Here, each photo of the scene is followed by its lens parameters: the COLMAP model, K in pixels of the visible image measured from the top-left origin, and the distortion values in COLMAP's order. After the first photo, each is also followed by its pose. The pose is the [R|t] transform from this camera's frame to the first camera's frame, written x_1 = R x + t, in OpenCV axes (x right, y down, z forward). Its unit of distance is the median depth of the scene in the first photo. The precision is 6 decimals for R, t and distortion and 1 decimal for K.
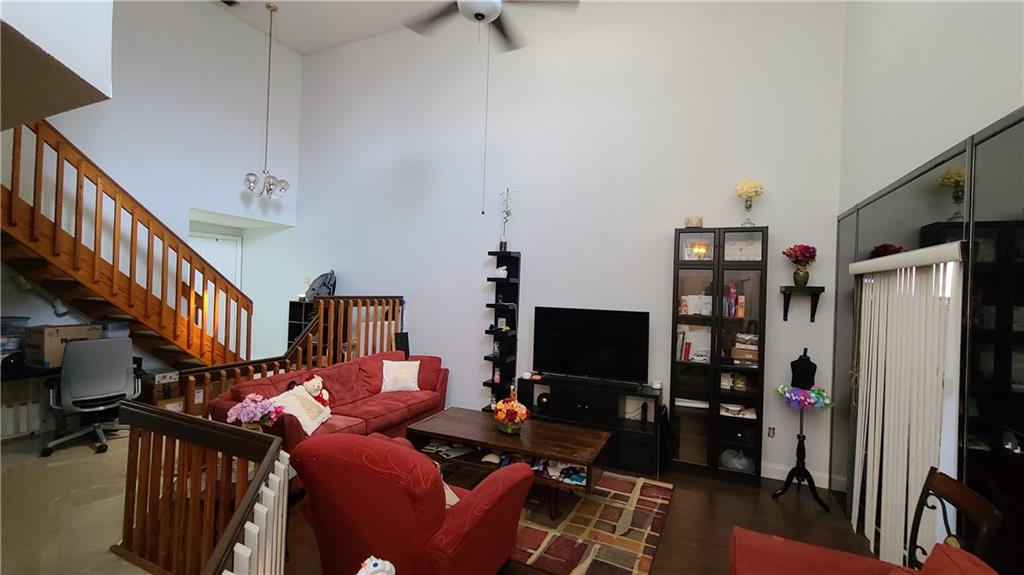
lens RADIAL K [[414.5, 0, 533.8], [0, 414.5, 285.2], [0, 0, 1]] dist [-0.001524, -0.000066]
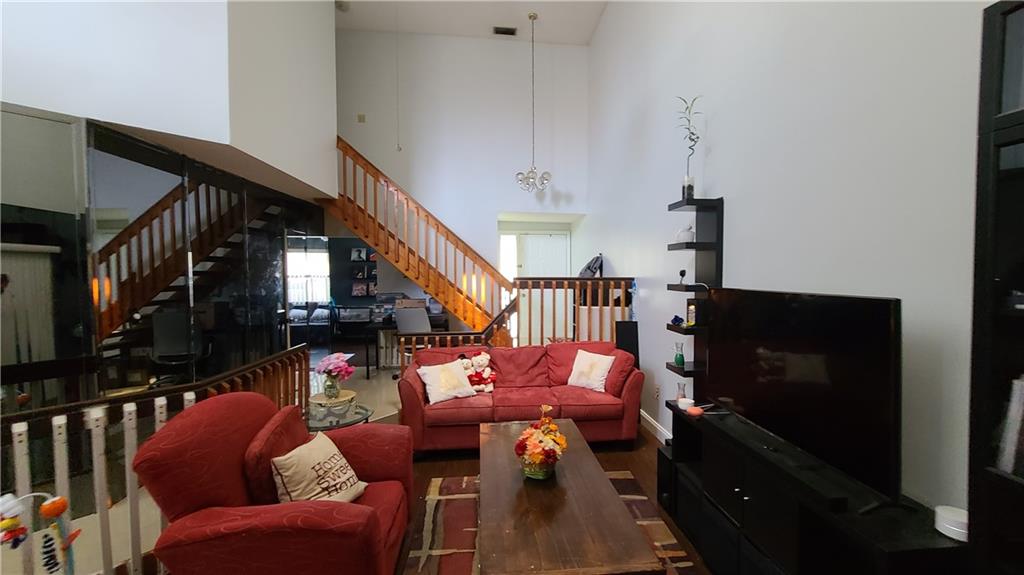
lens RADIAL K [[417.7, 0, 532.7], [0, 417.7, 288.7], [0, 0, 1]] dist [-0.000588, -0.000049]
pose [[0.498446, 0.002389, -0.866917, 0.440215], [0.022718, 0.999617, 0.015817, 0.043316], [0.866623, -0.027578, 0.498201, 0.582865]]
